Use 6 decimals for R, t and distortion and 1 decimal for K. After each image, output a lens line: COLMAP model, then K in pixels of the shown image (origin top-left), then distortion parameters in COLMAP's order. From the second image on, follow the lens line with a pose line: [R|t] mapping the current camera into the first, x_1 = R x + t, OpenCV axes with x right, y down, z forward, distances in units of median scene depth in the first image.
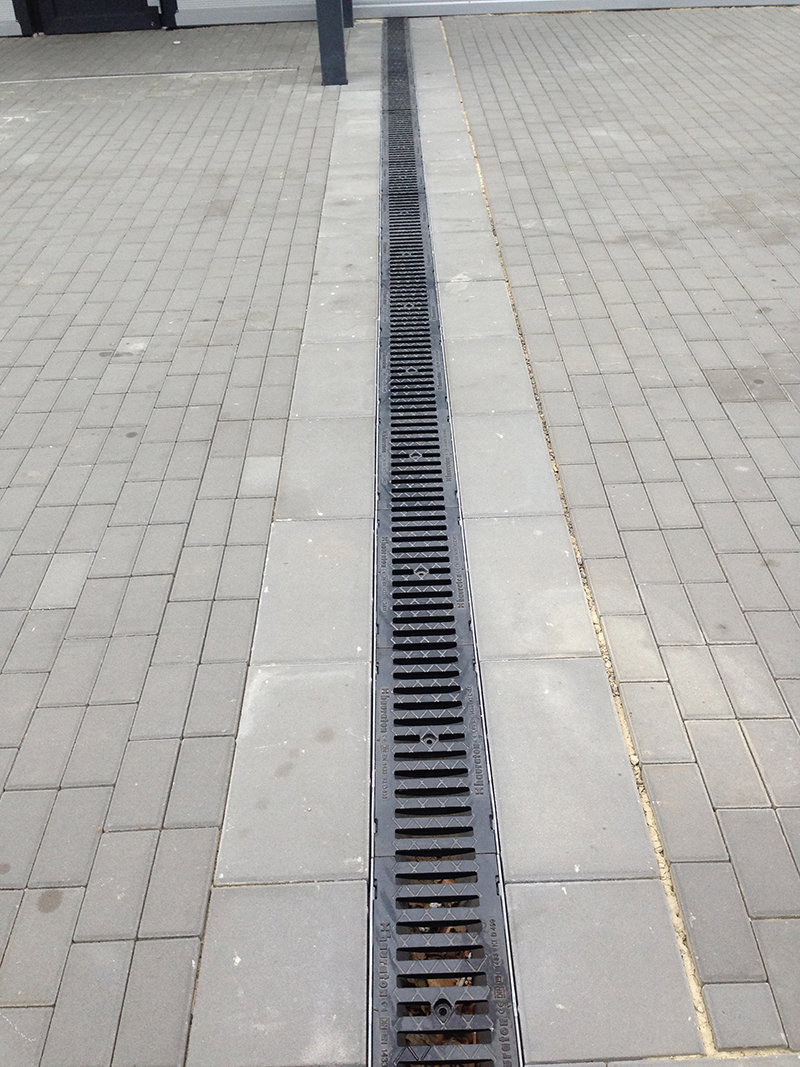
lens RADIAL K [[988.0, 0, 400.0], [0, 988.0, 533.5], [0, 0, 1]] dist [0.049367, -0.019398]
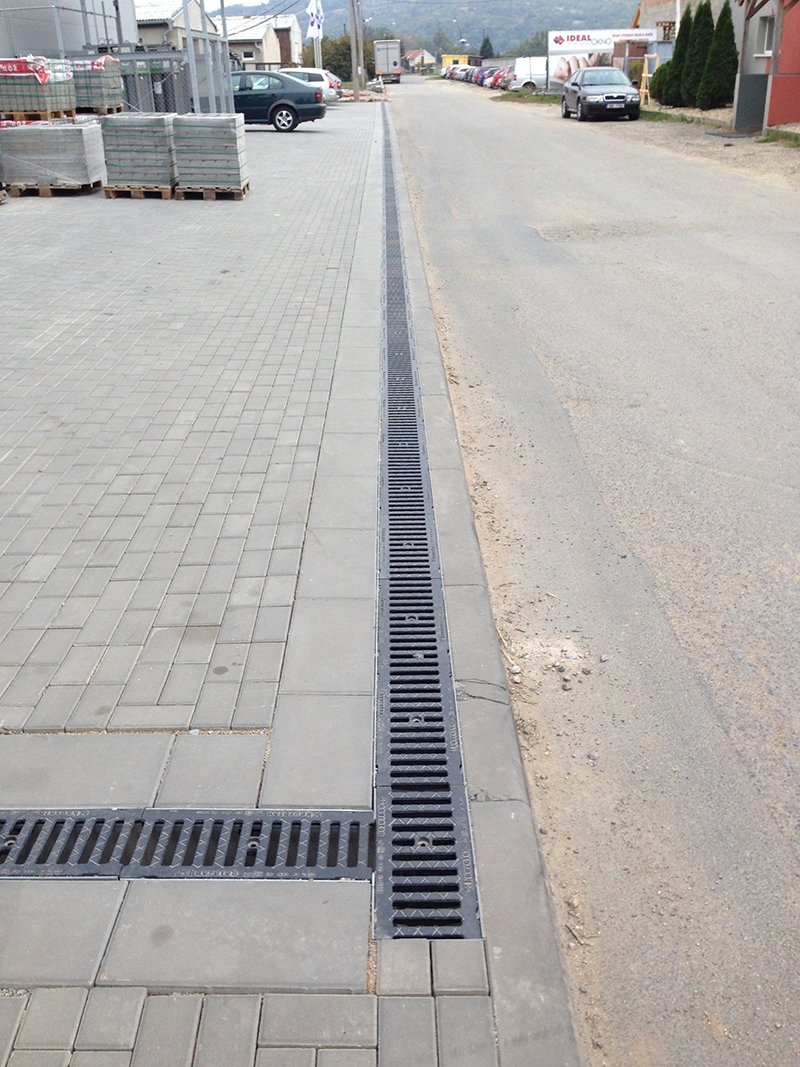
lens RADIAL K [[988.0, 0, 400.0], [0, 988.0, 533.5], [0, 0, 1]] dist [0.049367, -0.019398]
pose [[0.999996, 0.002581, 0.001170, 0.004115], [-0.002271, 0.976871, -0.213819, 0.177092], [-0.001695, 0.213816, 0.976873, -0.239224]]
